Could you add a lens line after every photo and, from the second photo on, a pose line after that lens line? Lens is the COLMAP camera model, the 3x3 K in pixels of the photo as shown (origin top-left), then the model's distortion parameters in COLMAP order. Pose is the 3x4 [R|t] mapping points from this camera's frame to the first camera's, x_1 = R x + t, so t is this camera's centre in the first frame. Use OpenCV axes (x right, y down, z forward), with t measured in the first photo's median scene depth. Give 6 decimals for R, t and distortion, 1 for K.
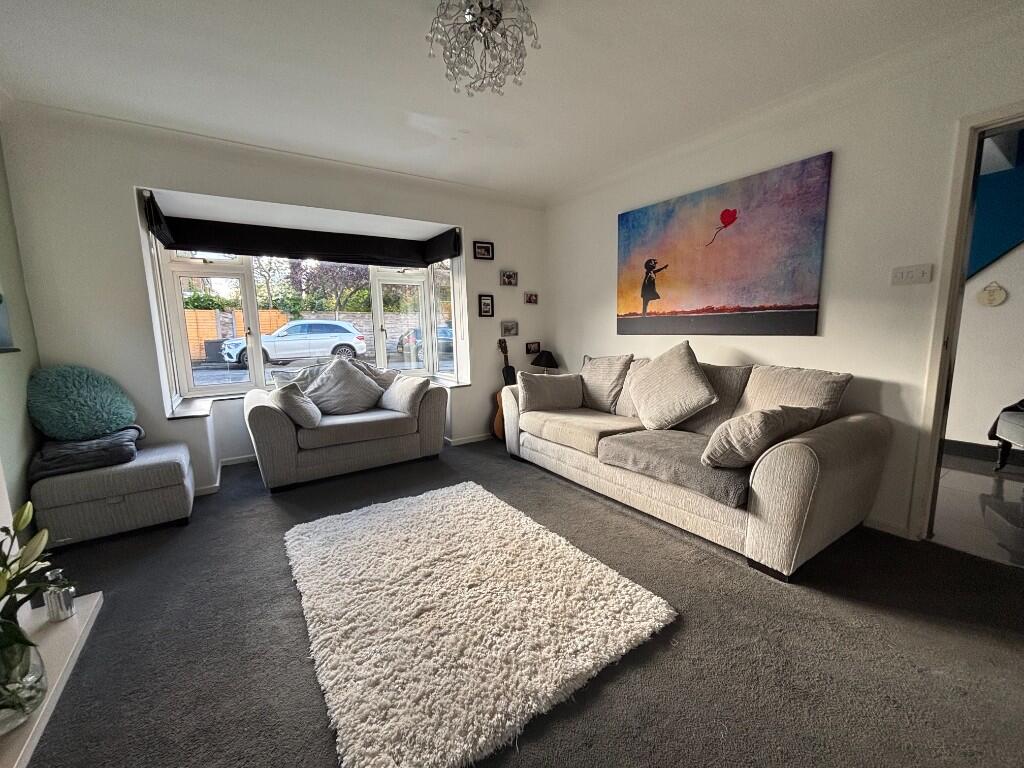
lens RADIAL K [[416.3, 0, 508.9], [0, 416.3, 386.6], [0, 0, 1]] dist [0.003635, -0.000055]
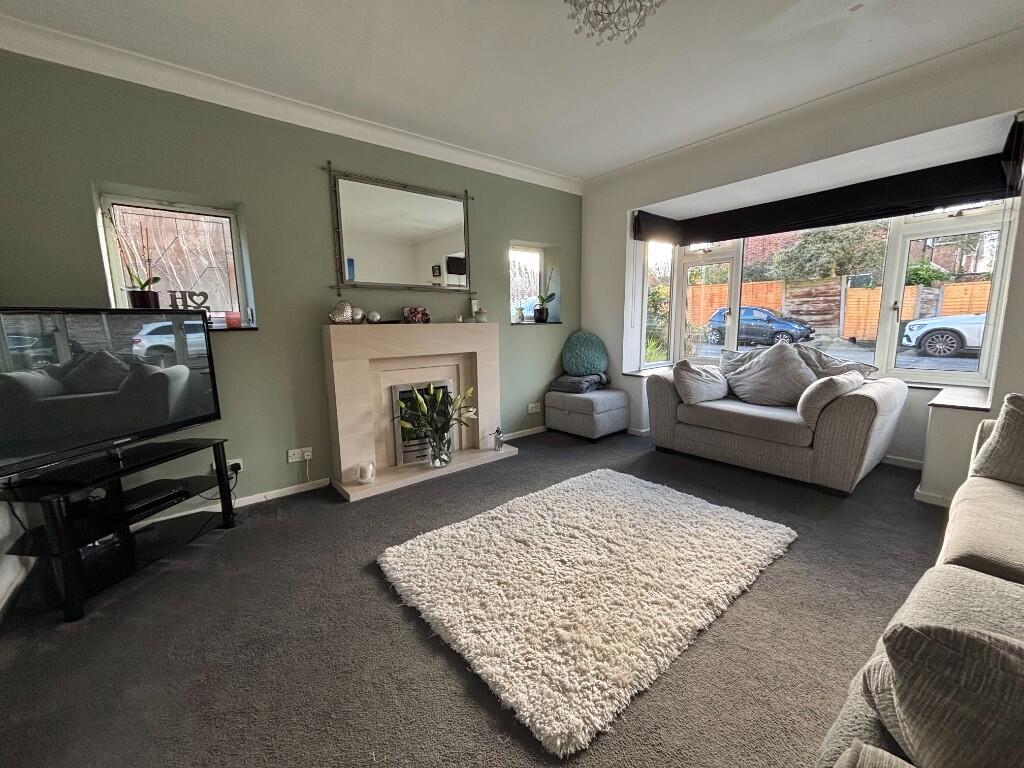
lens RADIAL K [[416.3, 0, 508.5], [0, 416.3, 384.7], [0, 0, 1]] dist [0.003635, -0.000055]
pose [[0.088557, 0.171975, -0.981113, 0.617862], [-0.127792, 0.978804, 0.160036, -0.071177], [0.987839, 0.111206, 0.108657, 0.524013]]
